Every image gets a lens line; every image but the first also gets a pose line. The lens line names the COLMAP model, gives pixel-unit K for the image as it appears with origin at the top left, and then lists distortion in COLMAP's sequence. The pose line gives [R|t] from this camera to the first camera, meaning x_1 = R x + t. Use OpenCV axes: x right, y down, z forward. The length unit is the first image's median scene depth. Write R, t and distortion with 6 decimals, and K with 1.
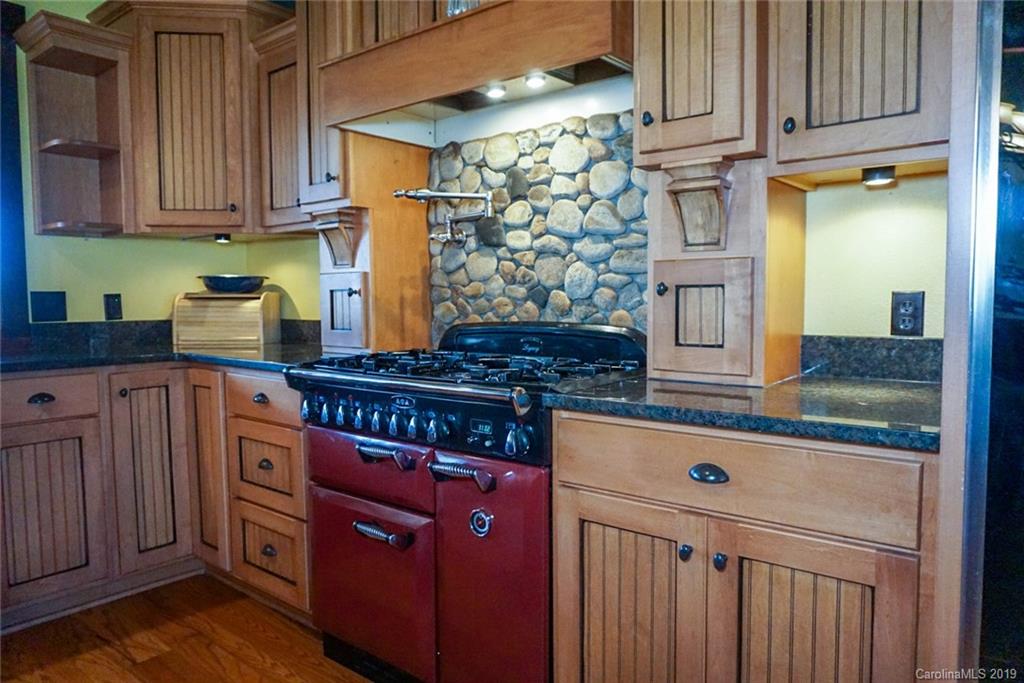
lens RADIAL K [[682.9, 0, 511.4], [0, 682.9, 340.4], [0, 0, 1]] dist [-0.044815, 0.023216]
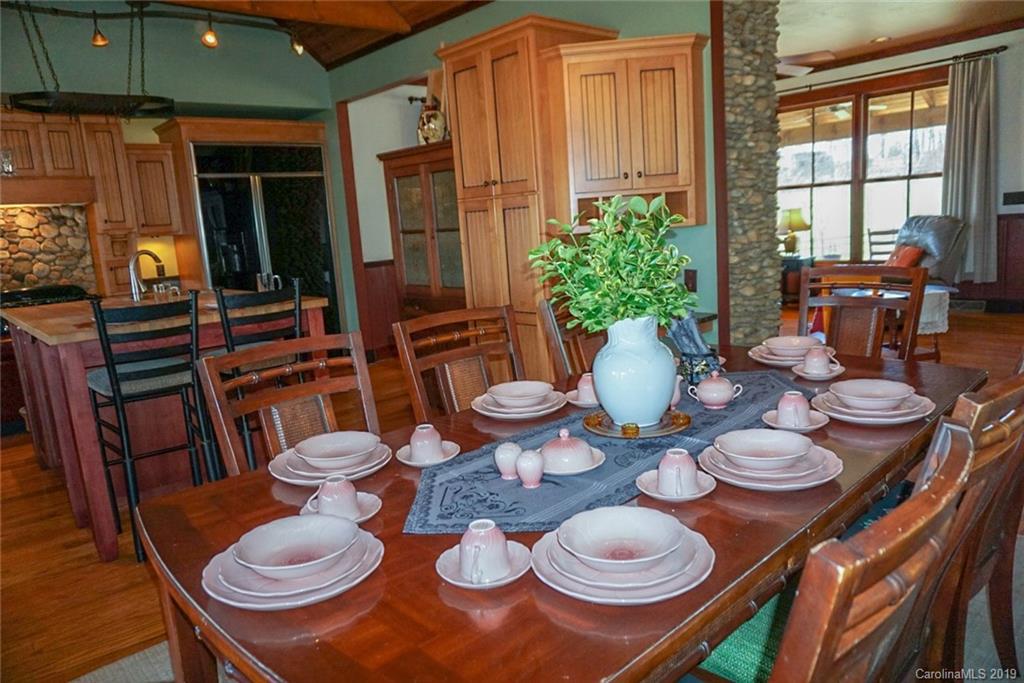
lens RADIAL K [[682.9, 0, 518.0], [0, 682.9, 351.0], [0, 0, 1]] dist [-0.044815, 0.023216]
pose [[0.129929, -0.179866, 0.975073, -2.149153], [0.127506, 0.978275, 0.163466, 0.027916], [-0.983291, 0.103089, 0.150041, -1.104545]]
